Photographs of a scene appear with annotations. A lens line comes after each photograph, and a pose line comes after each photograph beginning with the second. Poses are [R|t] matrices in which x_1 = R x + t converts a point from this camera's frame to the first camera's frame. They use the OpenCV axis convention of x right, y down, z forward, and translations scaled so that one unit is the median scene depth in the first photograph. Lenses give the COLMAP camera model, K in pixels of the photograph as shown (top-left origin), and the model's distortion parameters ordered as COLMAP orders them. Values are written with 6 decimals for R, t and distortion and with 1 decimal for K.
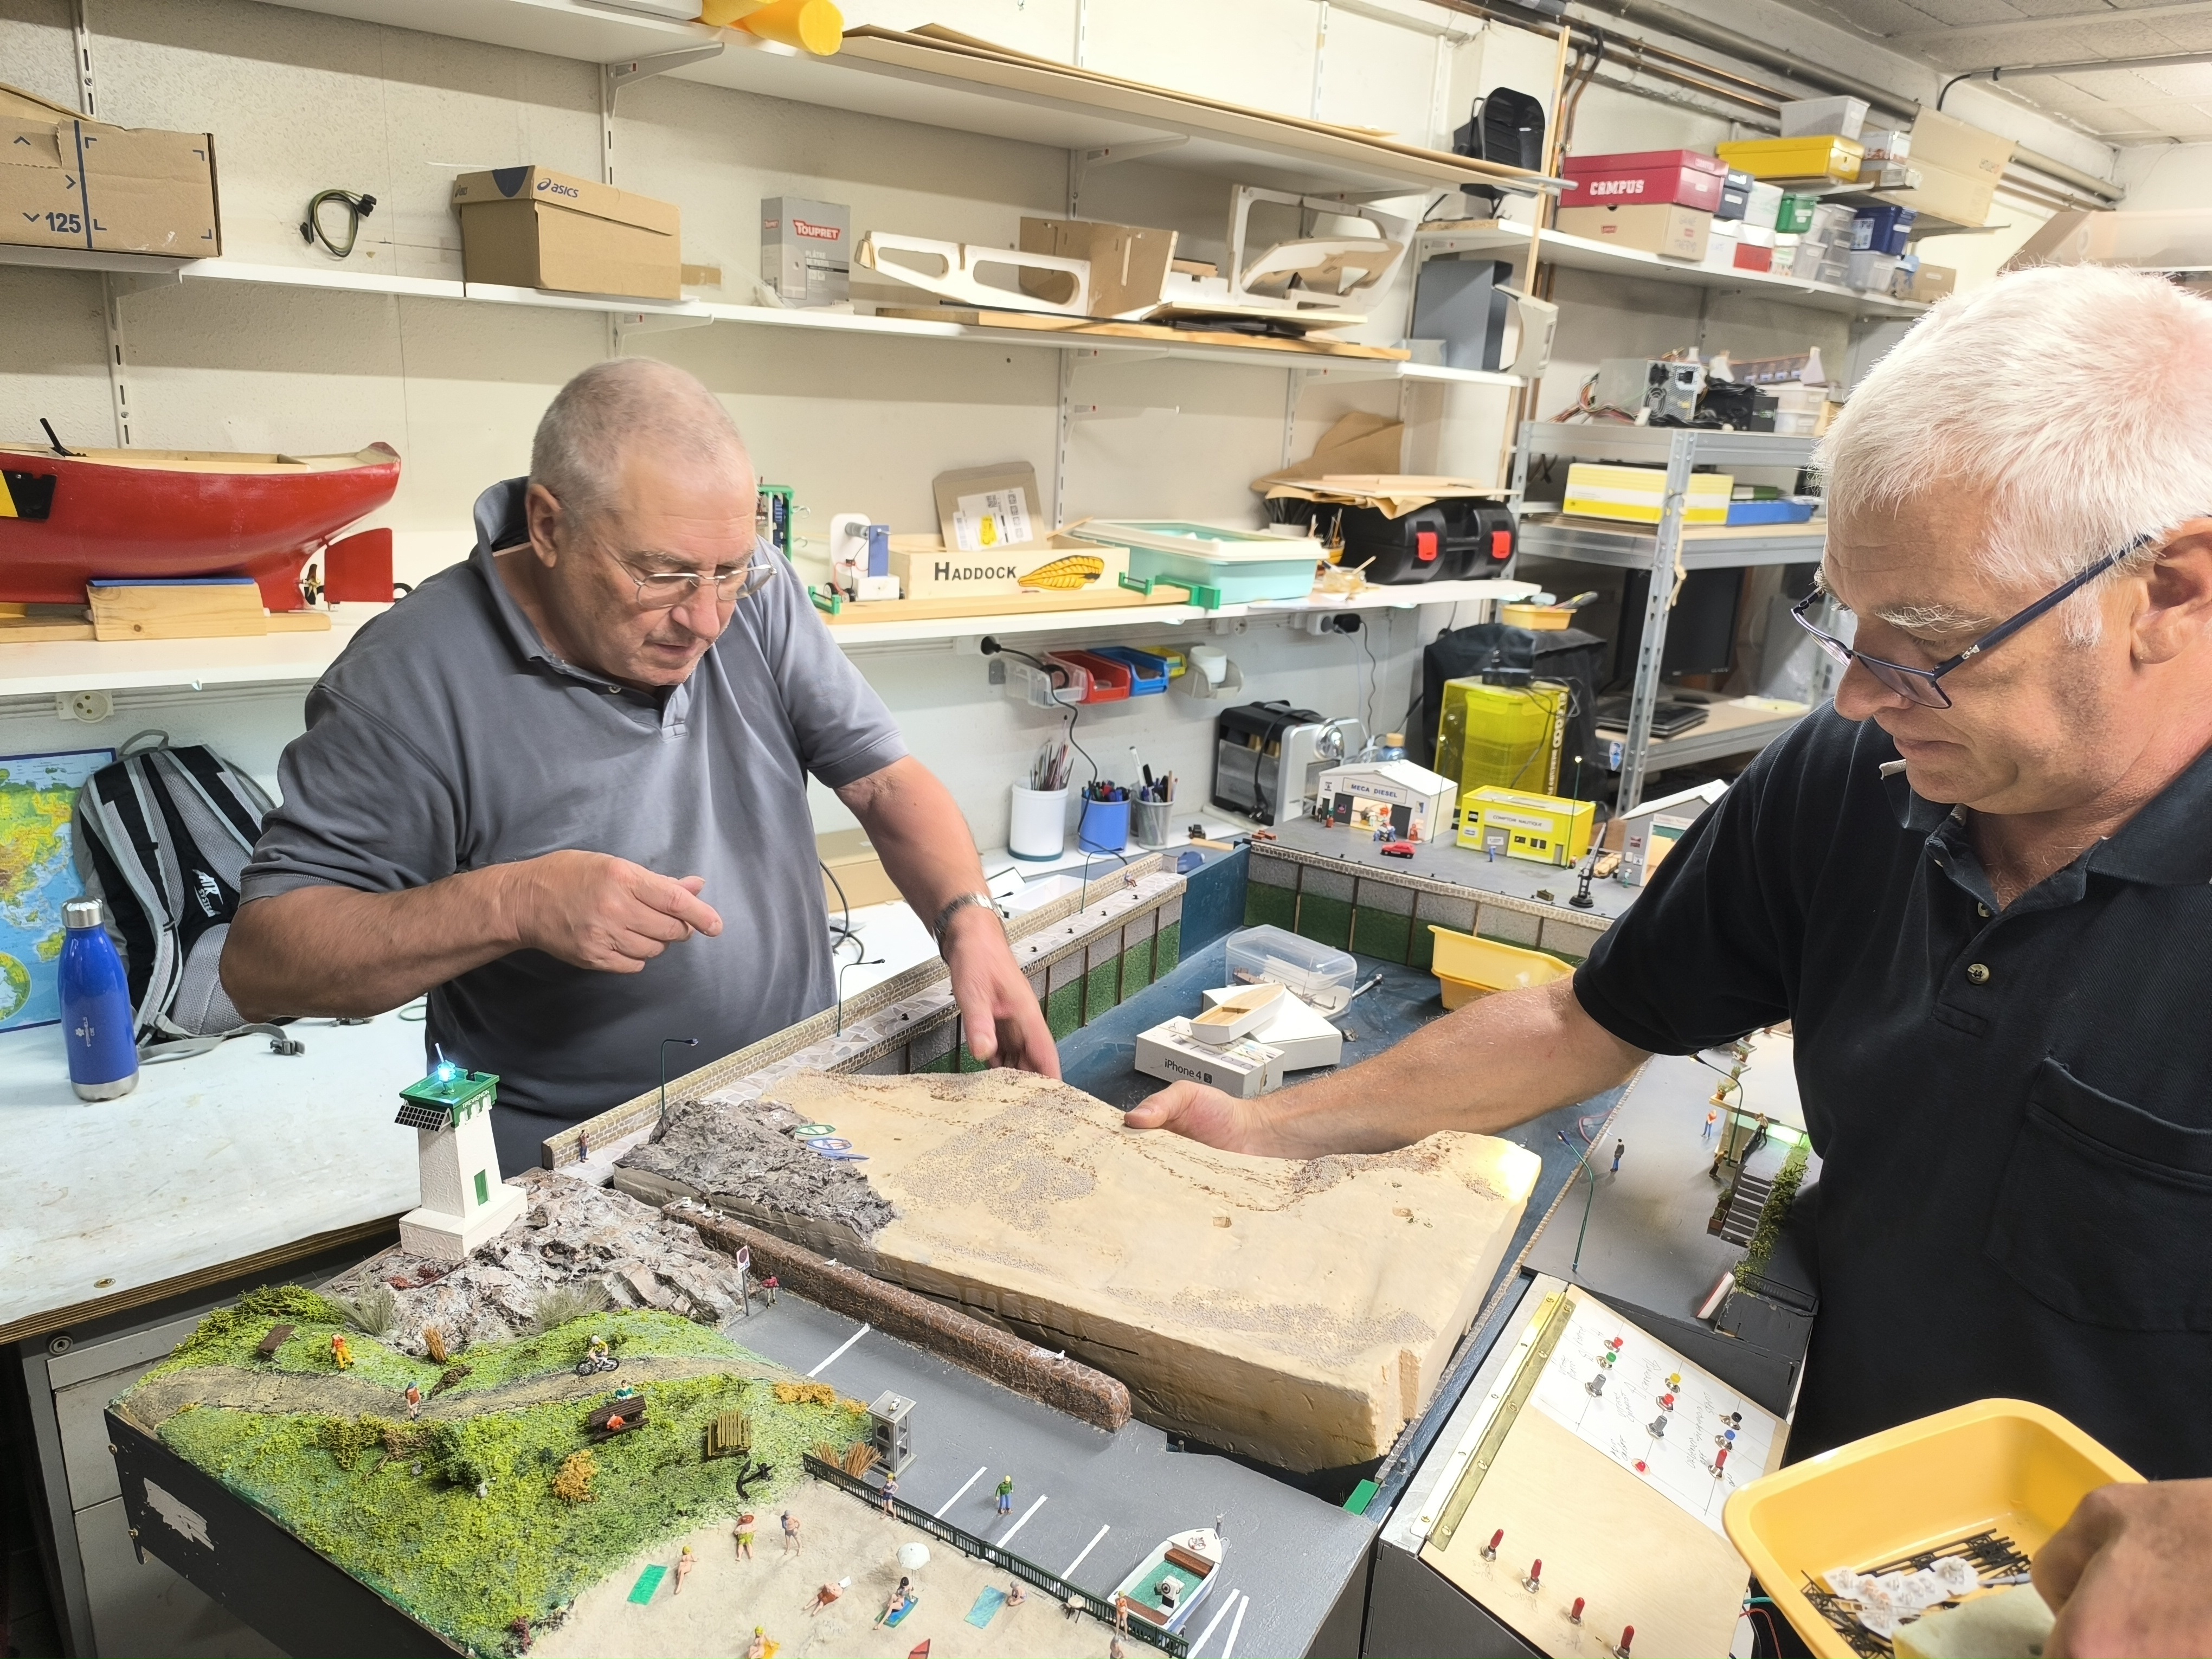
lens RADIAL K [[1530.4, 0, 1128.9], [0, 1530.4, 838.2], [0, 0, 1]] dist [0.034215, -0.041778]
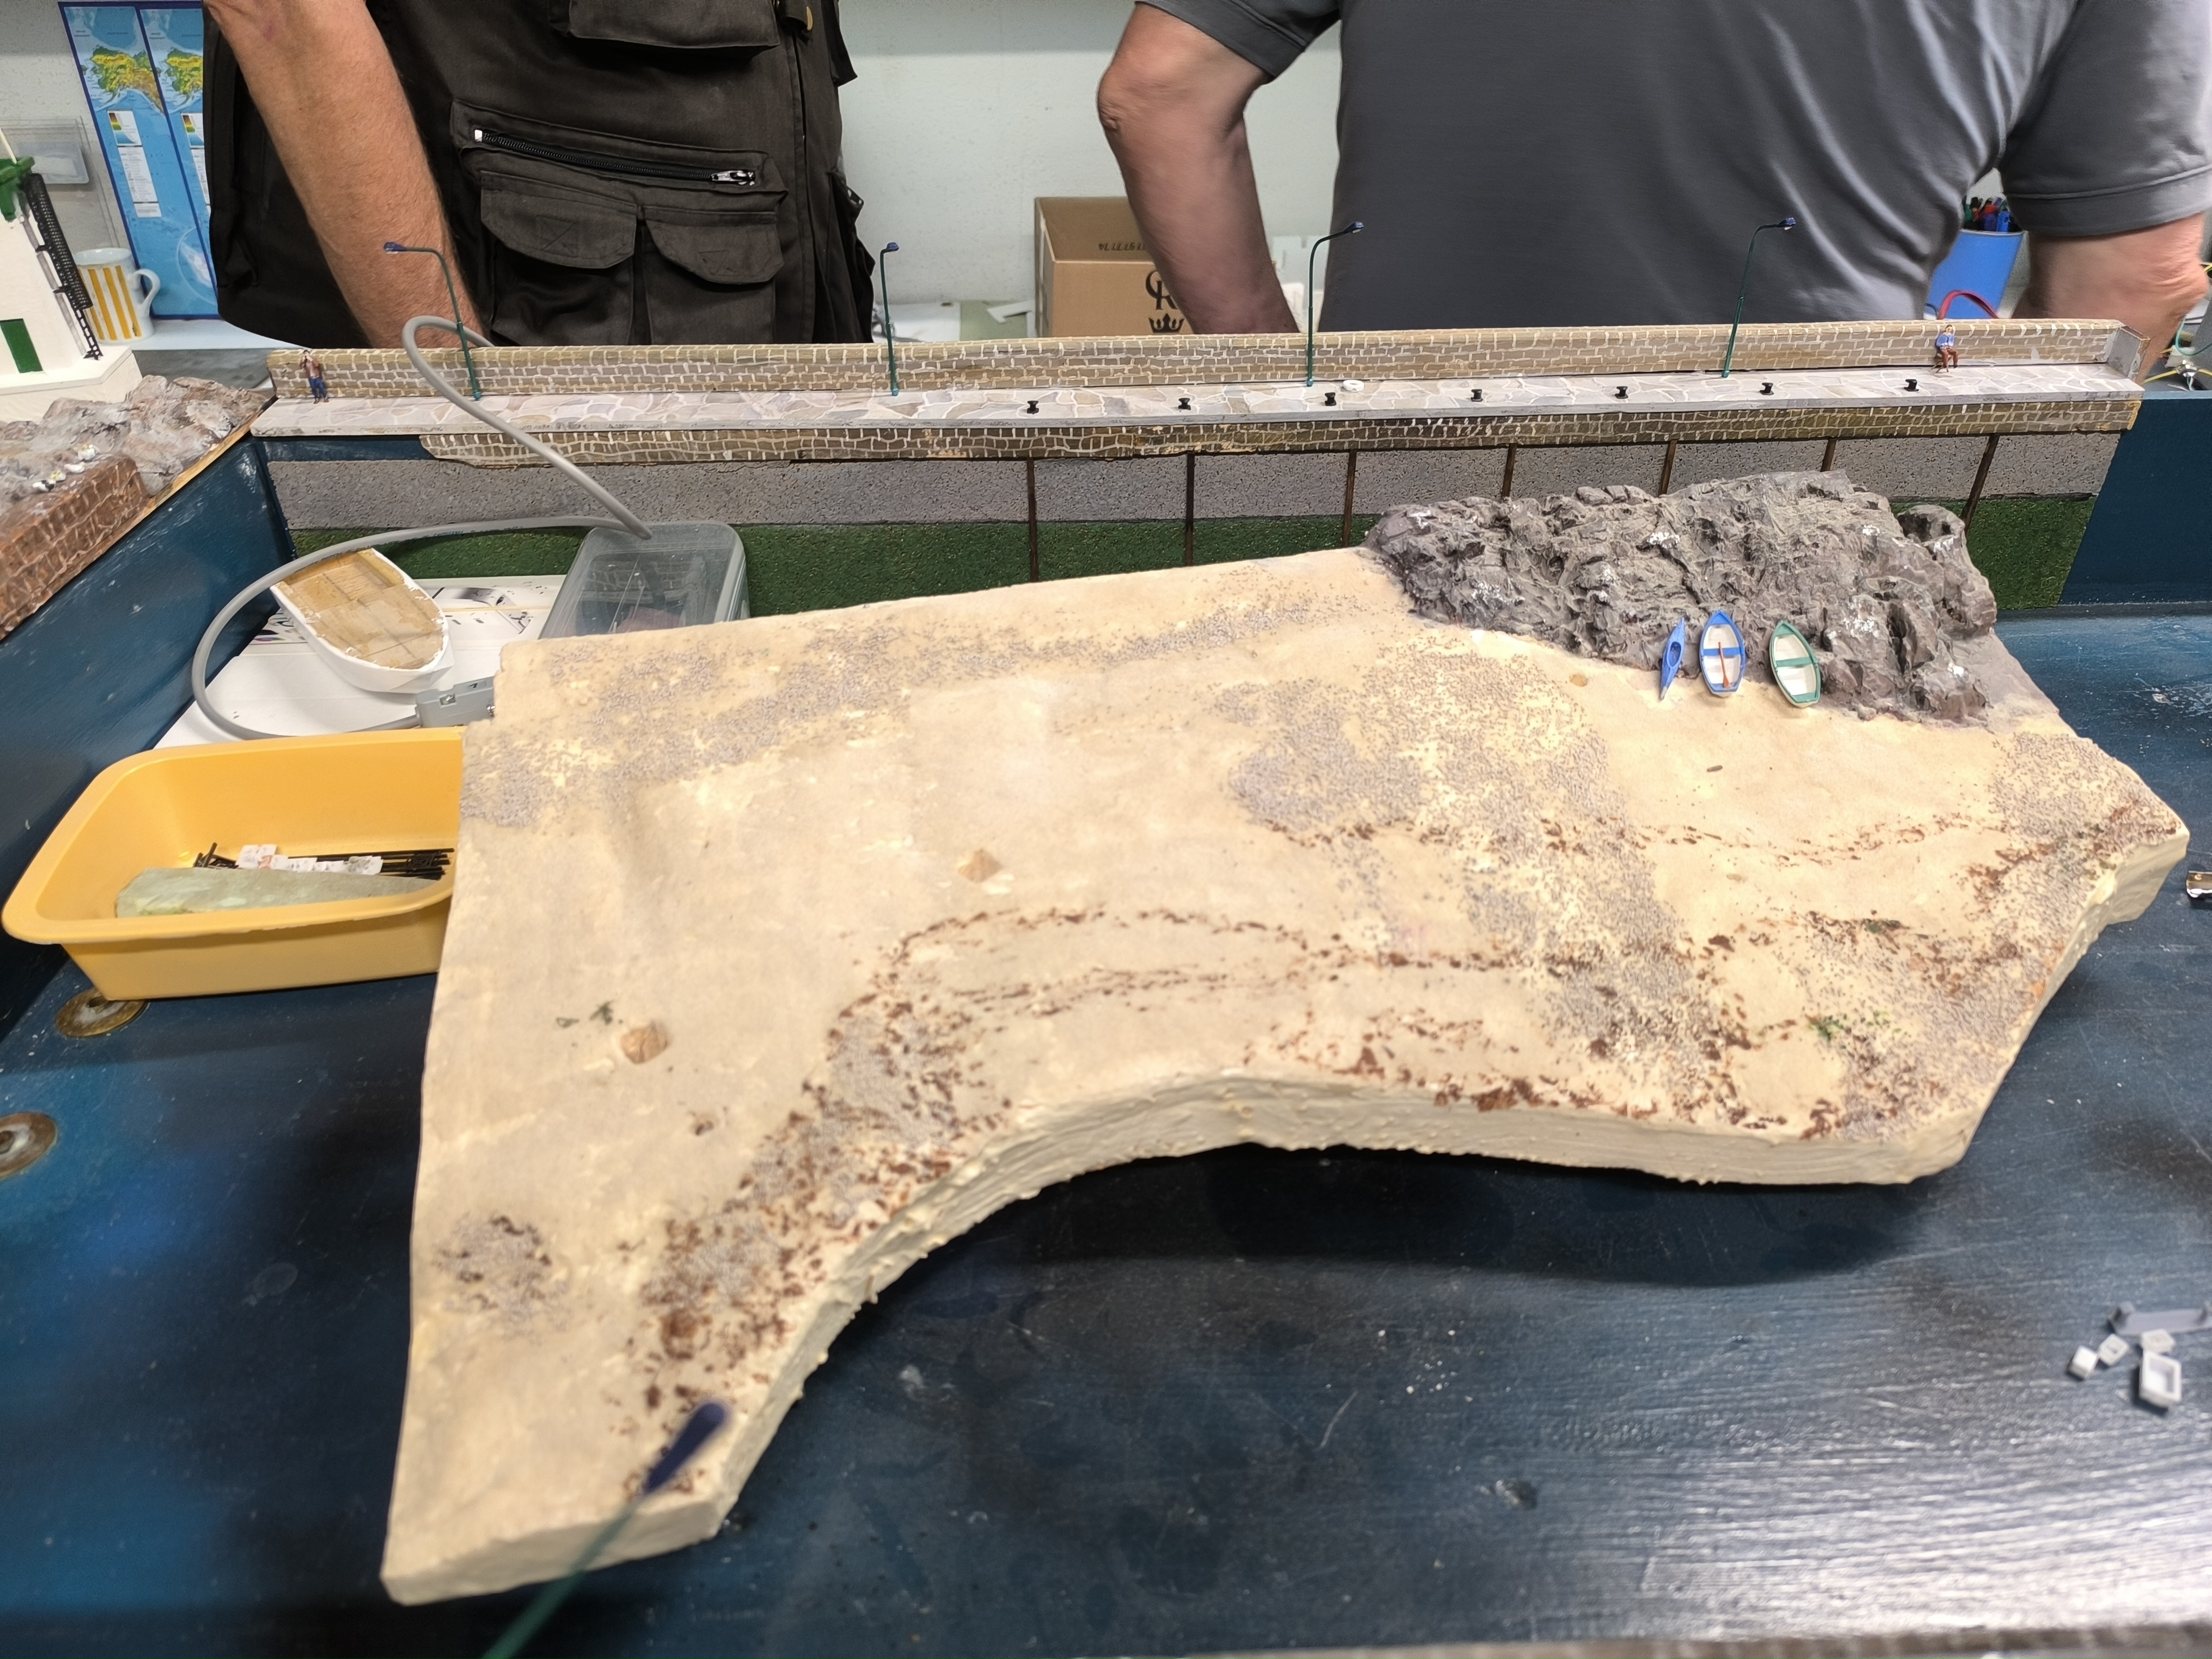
lens RADIAL K [[1530.4, 0, 1125.0], [0, 1530.4, 828.4], [0, 0, 1]] dist [0.034215, -0.041778]
pose [[0.537572, 0.438306, -0.720350, 0.229039], [-0.208968, 0.896887, 0.389776, 0.026299], [0.816914, -0.059003, 0.573733, 0.530275]]
